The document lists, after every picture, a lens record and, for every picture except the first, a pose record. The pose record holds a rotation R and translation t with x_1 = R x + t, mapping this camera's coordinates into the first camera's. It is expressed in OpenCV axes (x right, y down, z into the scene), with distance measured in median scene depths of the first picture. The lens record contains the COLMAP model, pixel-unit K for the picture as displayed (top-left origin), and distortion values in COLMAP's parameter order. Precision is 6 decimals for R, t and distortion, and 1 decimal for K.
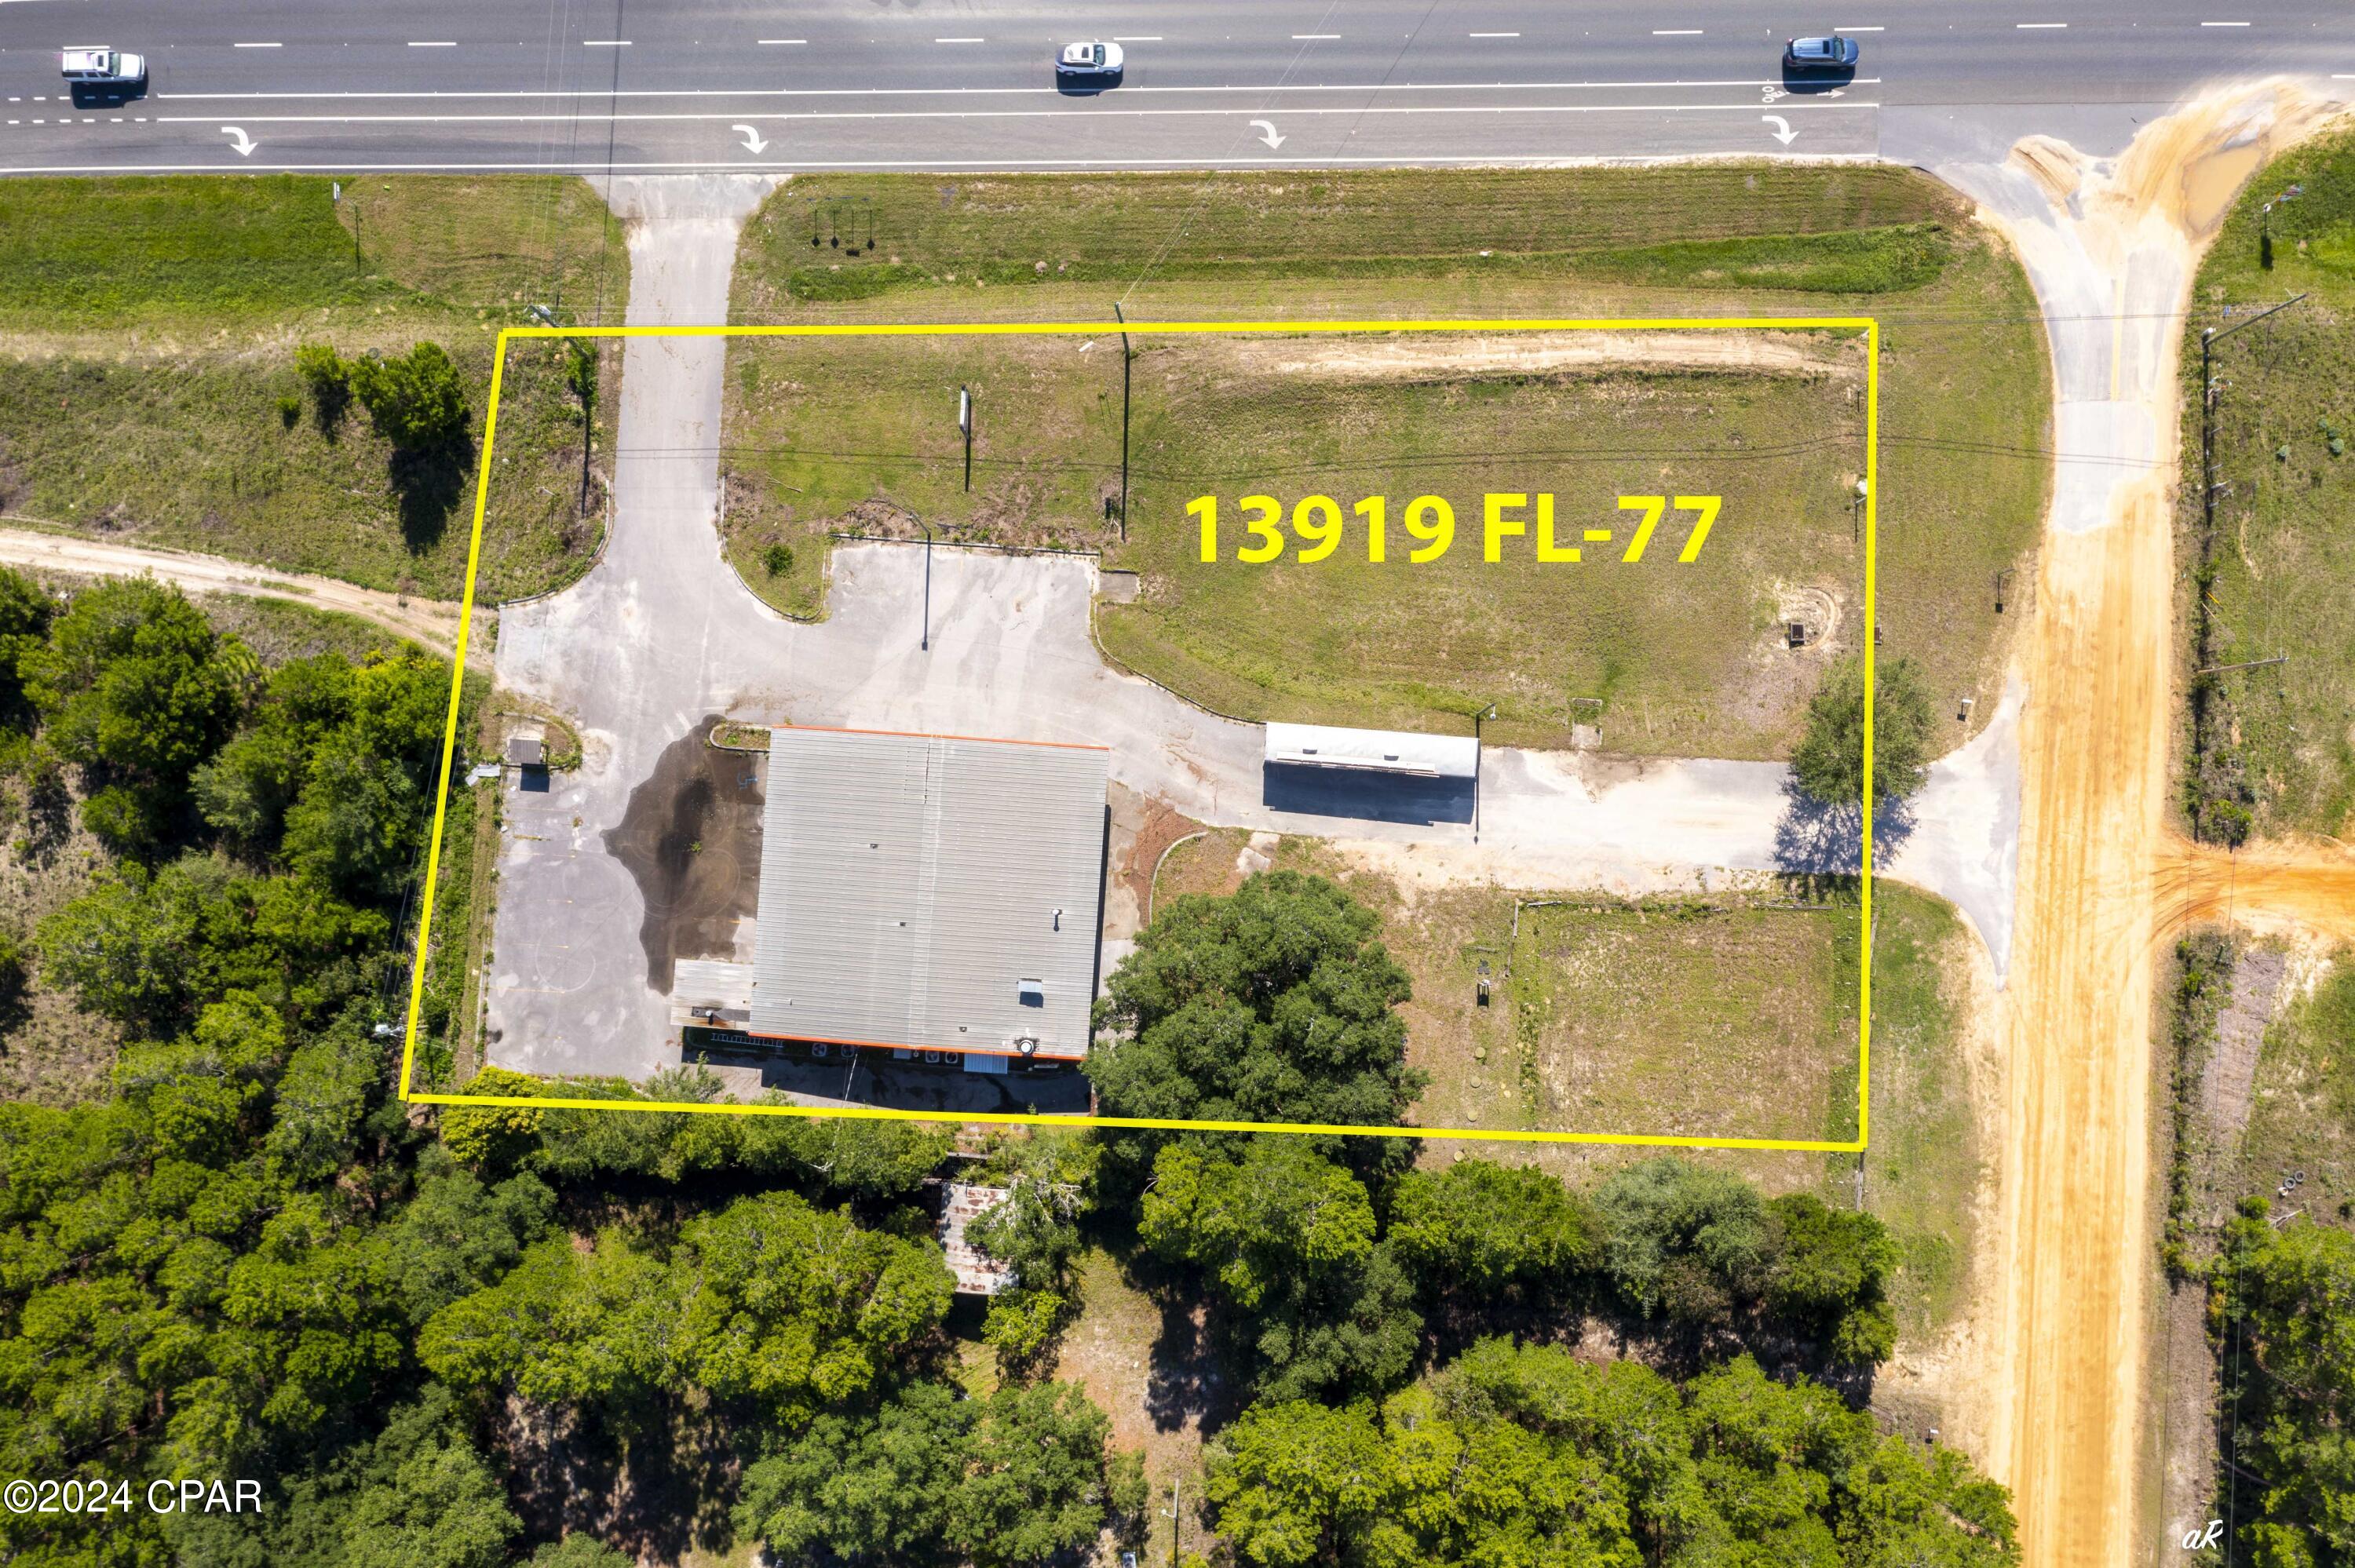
lens RADIAL K [[1858.5, 0, 1173.3], [0, 1858.5, 785.2], [0, 0, 1]] dist [-0.002480, 0.020166]
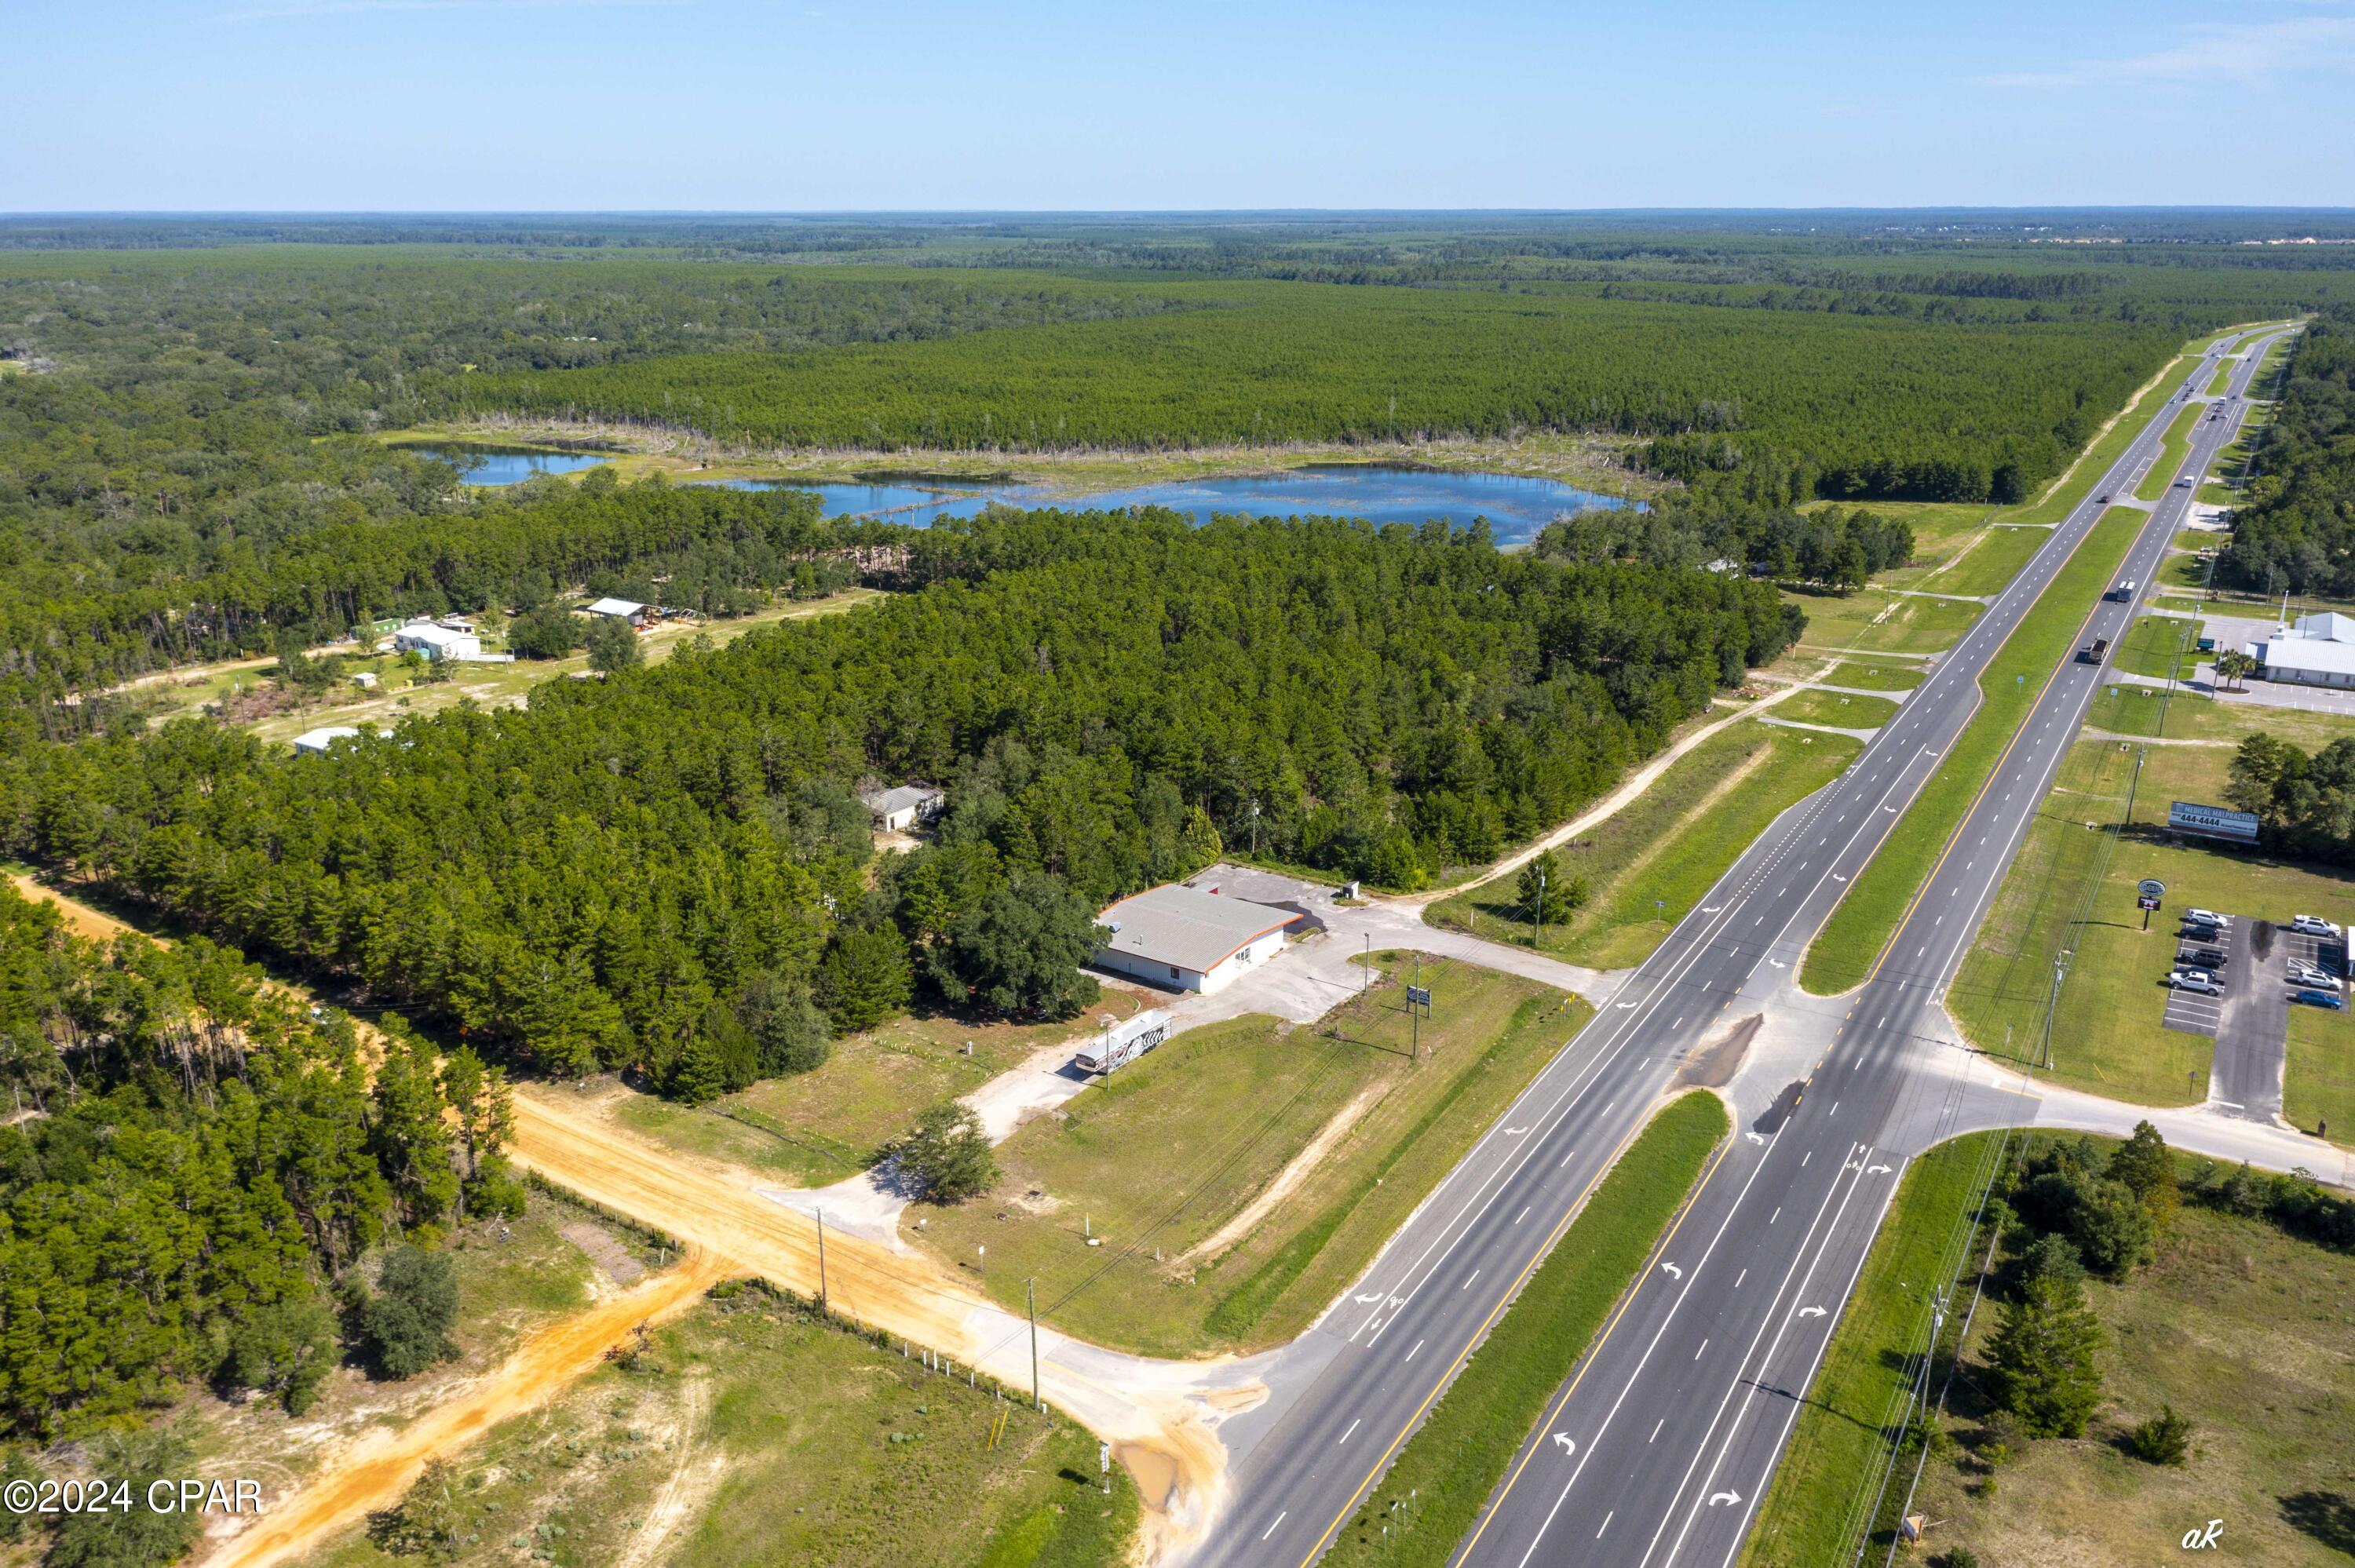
lens RADIAL K [[1858.5, 0, 1177.8], [0, 1858.5, 790.3], [0, 0, 1]] dist [-0.002480, 0.020166]
pose [[-0.511009, 0.286339, -0.810481, 1.325071], [-0.857982, -0.112531, 0.501201, -0.841418], [0.052309, 0.951497, 0.303179, 0.283223]]
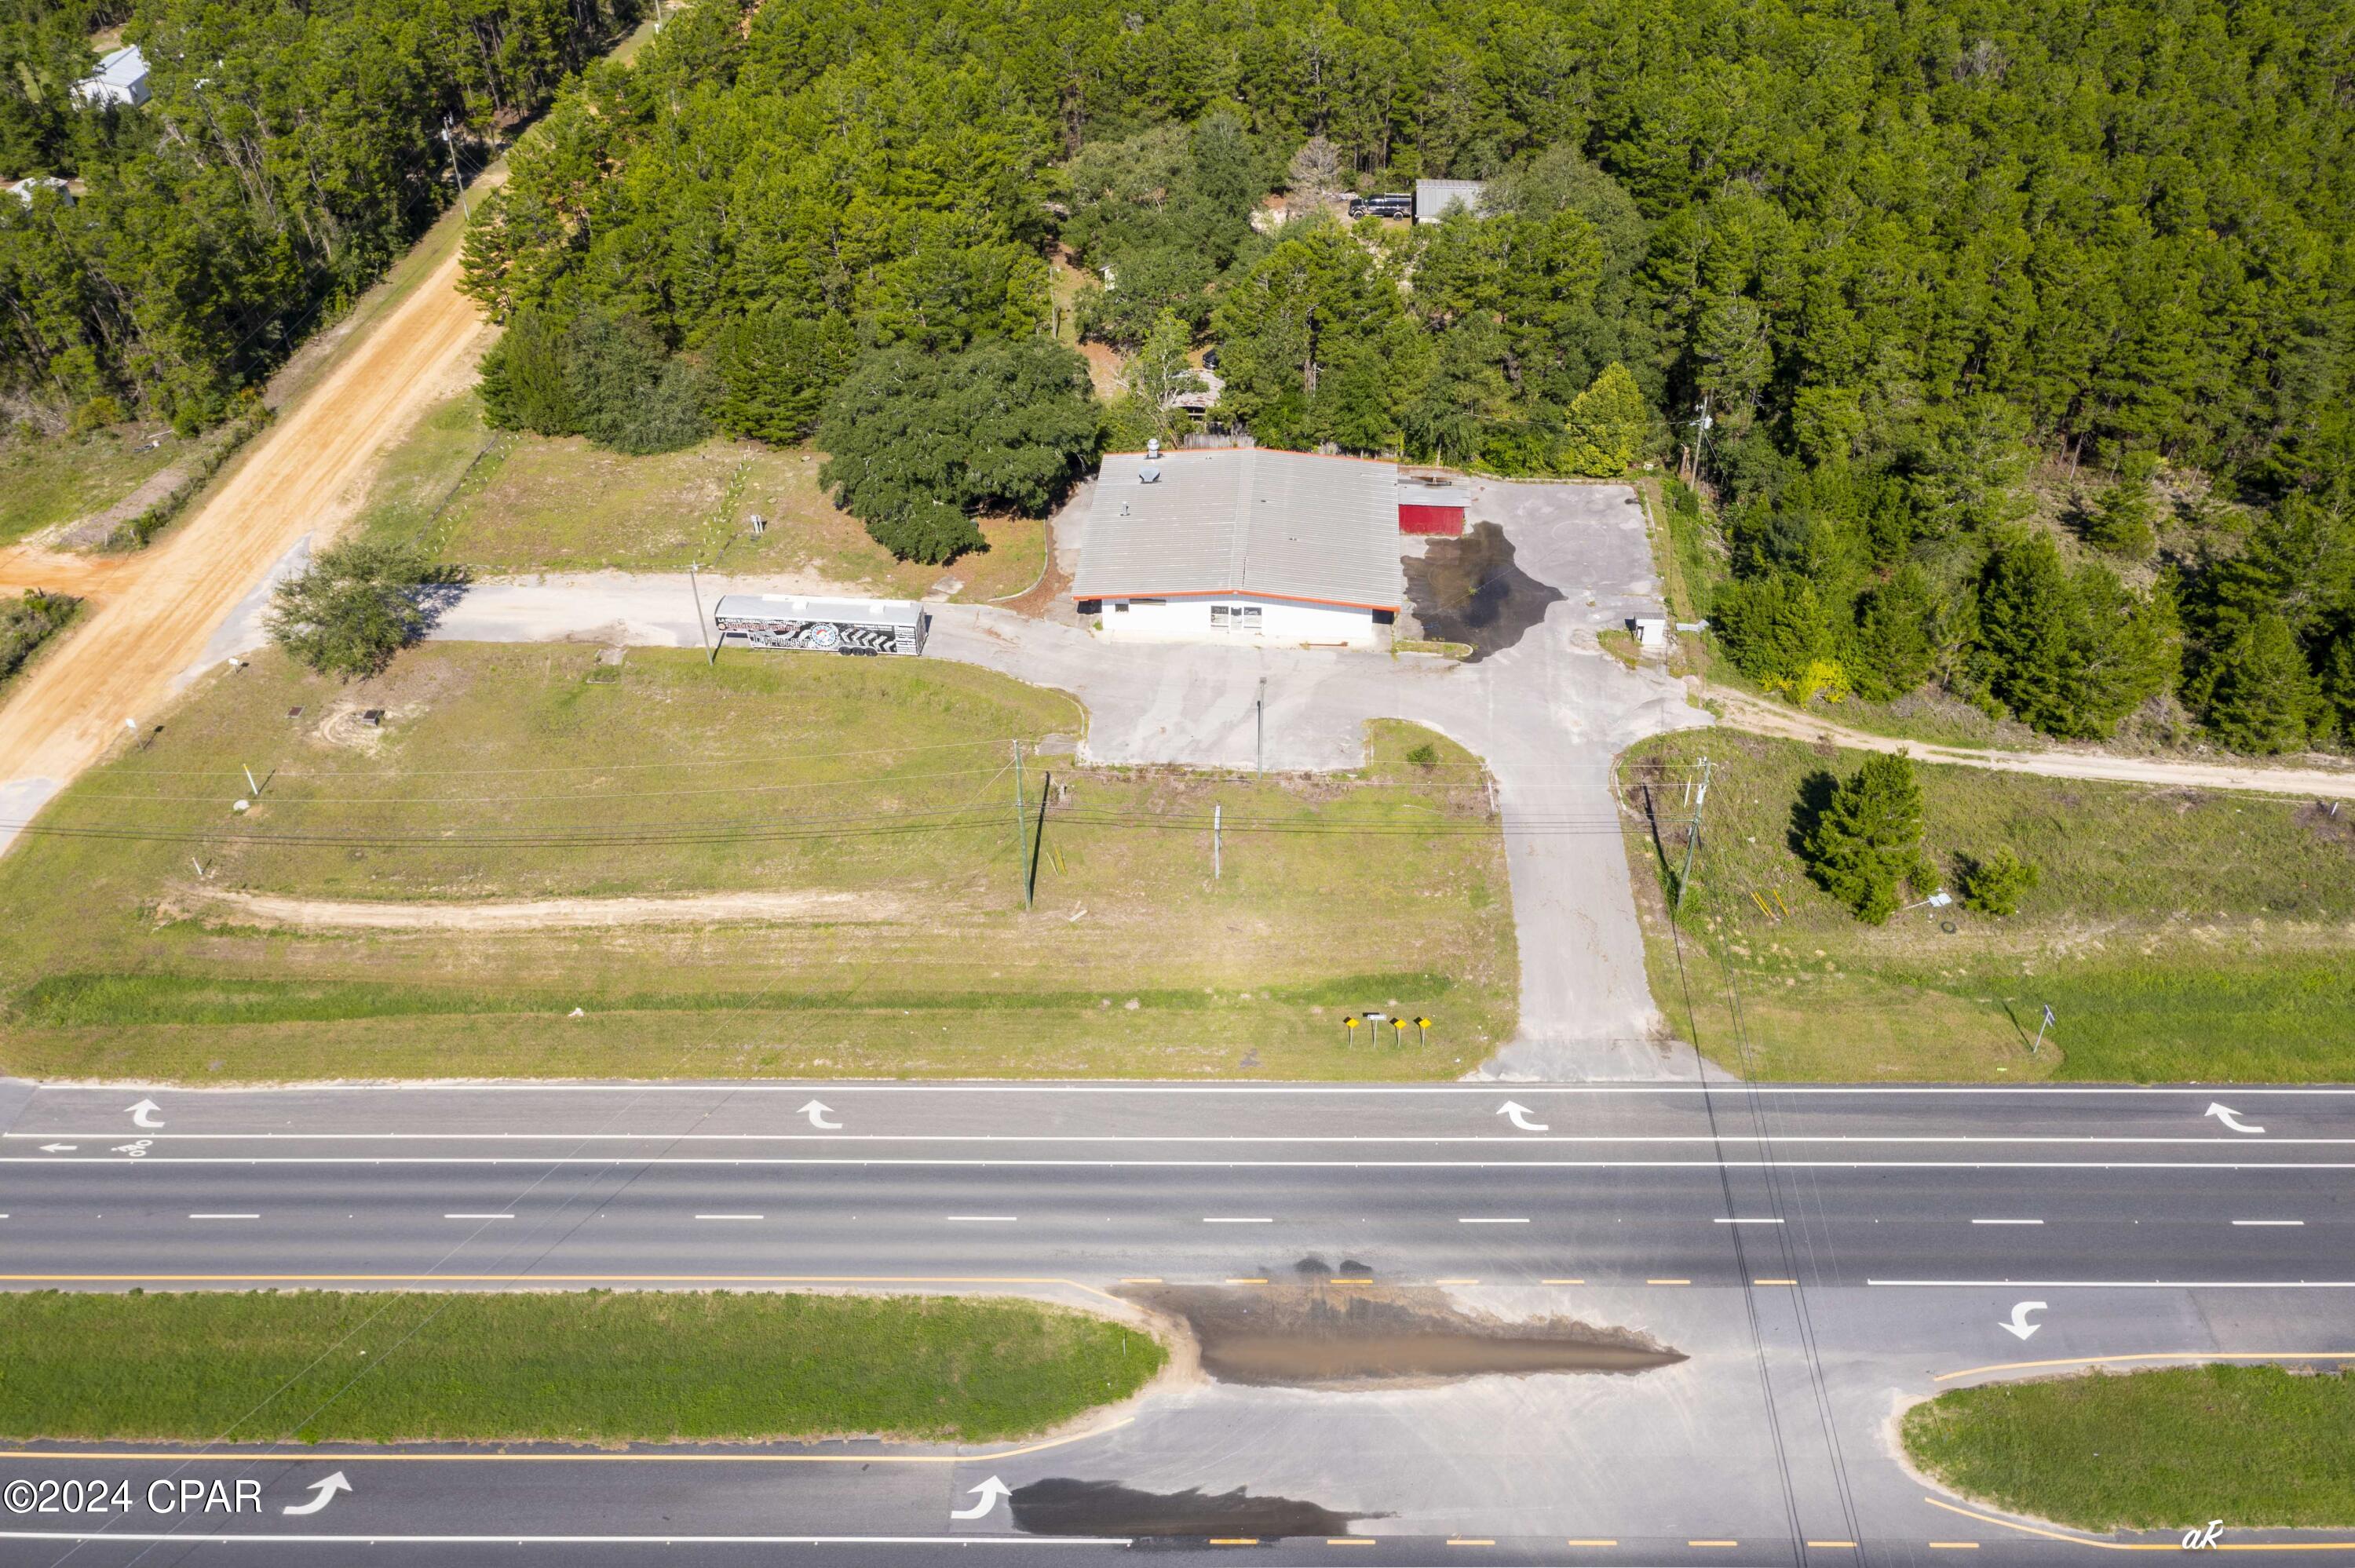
lens RADIAL K [[1858.5, 0, 1172.1], [0, 1858.5, 776.3], [0, 0, 1]] dist [-0.002480, 0.020166]
pose [[-0.999158, 0.022080, 0.034567, -0.120153], [0.015359, -0.580019, 0.814458, -0.888518], [0.038033, 0.814303, 0.579192, 0.467876]]
